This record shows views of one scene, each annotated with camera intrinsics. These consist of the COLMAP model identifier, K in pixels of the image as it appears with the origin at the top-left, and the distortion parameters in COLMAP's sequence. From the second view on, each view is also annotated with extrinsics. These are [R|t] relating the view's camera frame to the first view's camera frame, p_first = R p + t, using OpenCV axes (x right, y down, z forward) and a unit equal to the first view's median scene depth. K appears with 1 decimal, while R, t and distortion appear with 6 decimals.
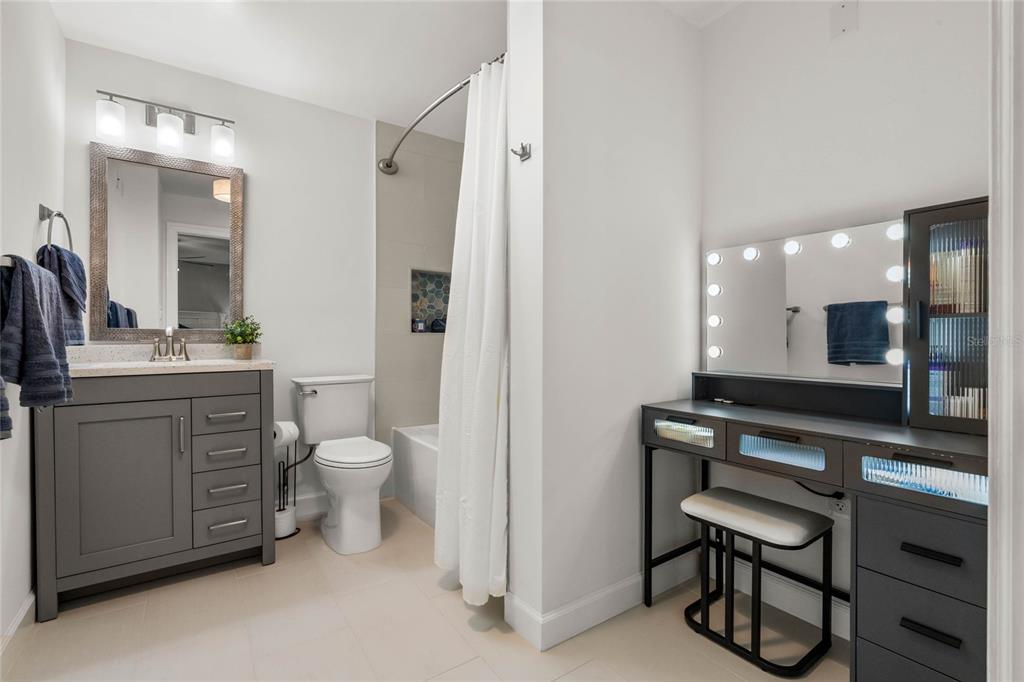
lens RADIAL K [[466.0, 0, 513.8], [0, 466.0, 340.1], [0, 0, 1]] dist [-0.003442, 0.000061]
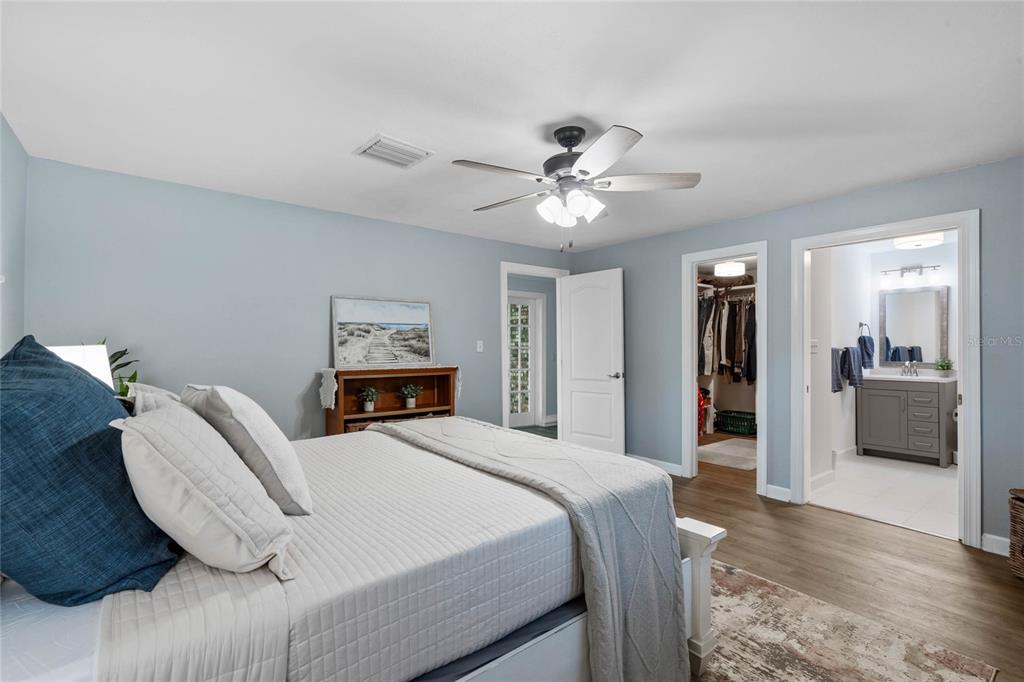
lens RADIAL K [[466.0, 0, 514.6], [0, 466.0, 343.8], [0, 0, 1]] dist [-0.003442, 0.000061]
pose [[0.056573, -0.006662, -0.998376, 1.682910], [-0.007595, 0.999946, -0.007103, -0.097064], [0.998370, 0.007985, 0.056519, -1.272172]]
